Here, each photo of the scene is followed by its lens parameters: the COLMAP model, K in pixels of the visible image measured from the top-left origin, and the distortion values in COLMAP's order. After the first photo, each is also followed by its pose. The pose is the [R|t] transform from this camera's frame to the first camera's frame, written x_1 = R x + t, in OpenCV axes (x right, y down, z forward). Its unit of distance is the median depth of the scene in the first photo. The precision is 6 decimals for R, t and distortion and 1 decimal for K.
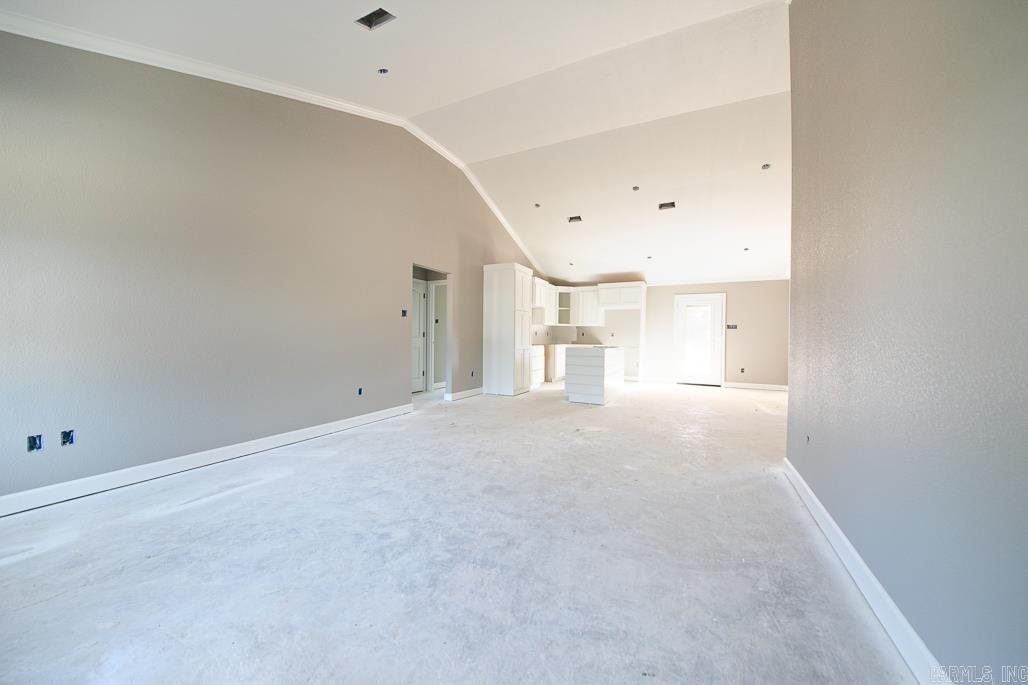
lens RADIAL K [[359.4, 0, 511.6], [0, 359.4, 338.7], [0, 0, 1]] dist [0.010946, -0.013021]
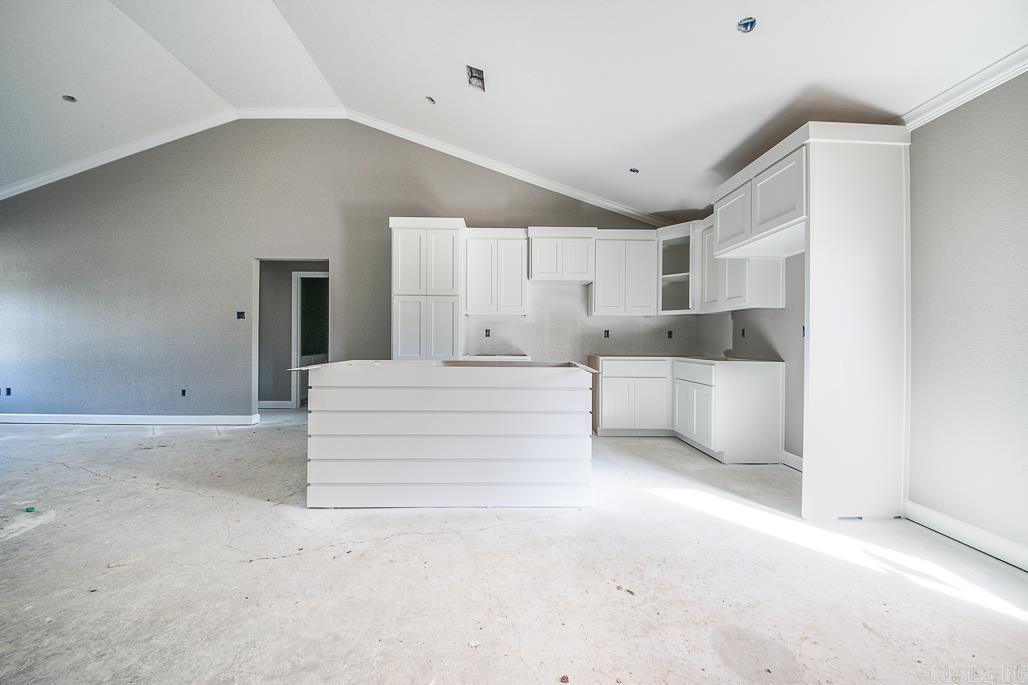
lens RADIAL K [[359.4, 0, 511.6], [0, 359.4, 338.7], [0, 0, 1]] dist [0.010946, -0.013021]
pose [[0.467924, -0.016149, -0.883621, 0.944692], [-0.004127, 0.999782, -0.020457, 0.006276], [0.883759, 0.013219, 0.467755, 1.329599]]
